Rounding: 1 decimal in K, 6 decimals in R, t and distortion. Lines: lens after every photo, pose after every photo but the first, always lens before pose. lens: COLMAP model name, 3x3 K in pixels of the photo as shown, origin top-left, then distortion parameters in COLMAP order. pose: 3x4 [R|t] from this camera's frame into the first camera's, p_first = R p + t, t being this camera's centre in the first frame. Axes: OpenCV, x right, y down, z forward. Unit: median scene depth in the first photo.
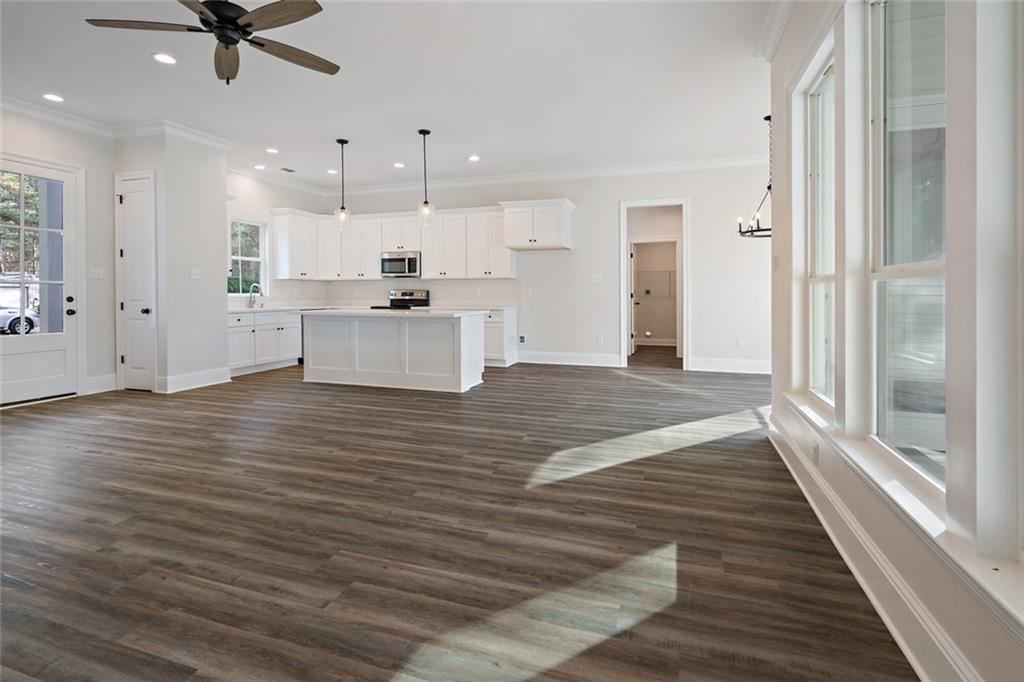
lens RADIAL K [[486.1, 0, 513.7], [0, 486.1, 284.6], [0, 0, 1]] dist [-0.001143, -0.000169]
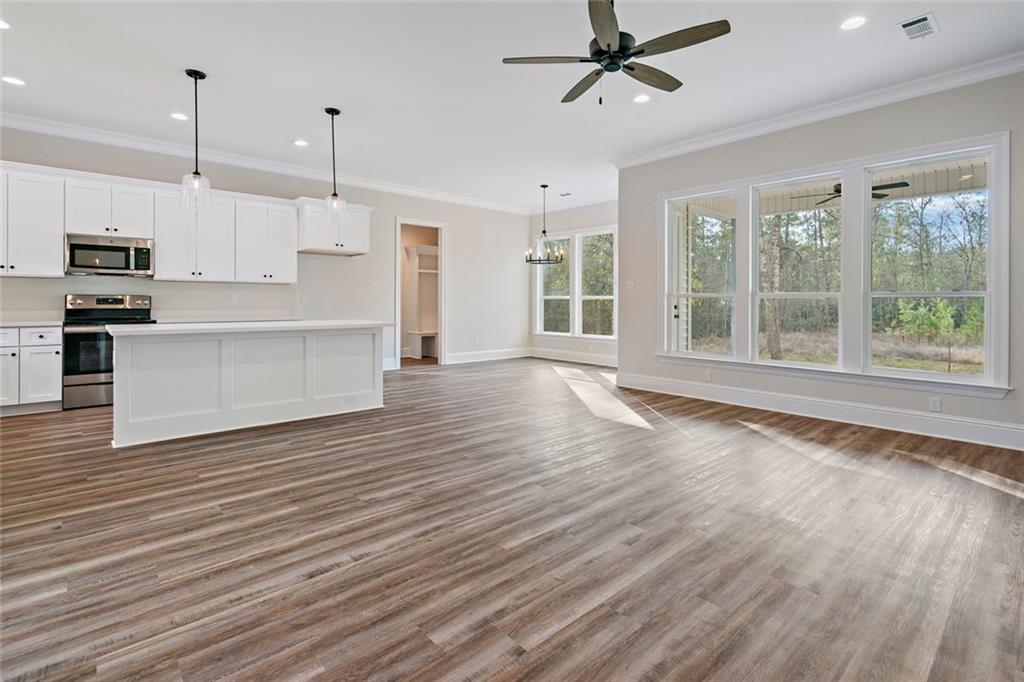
lens RADIAL K [[486.5, 0, 513.8], [0, 486.5, 300.1], [0, 0, 1]] dist [0.000543, 0.000109]
pose [[0.495205, 0.004948, 0.868762, -0.602796], [-0.018799, 0.999811, 0.005022, 0.004980], [-0.868573, -0.018819, 0.495204, 0.233076]]
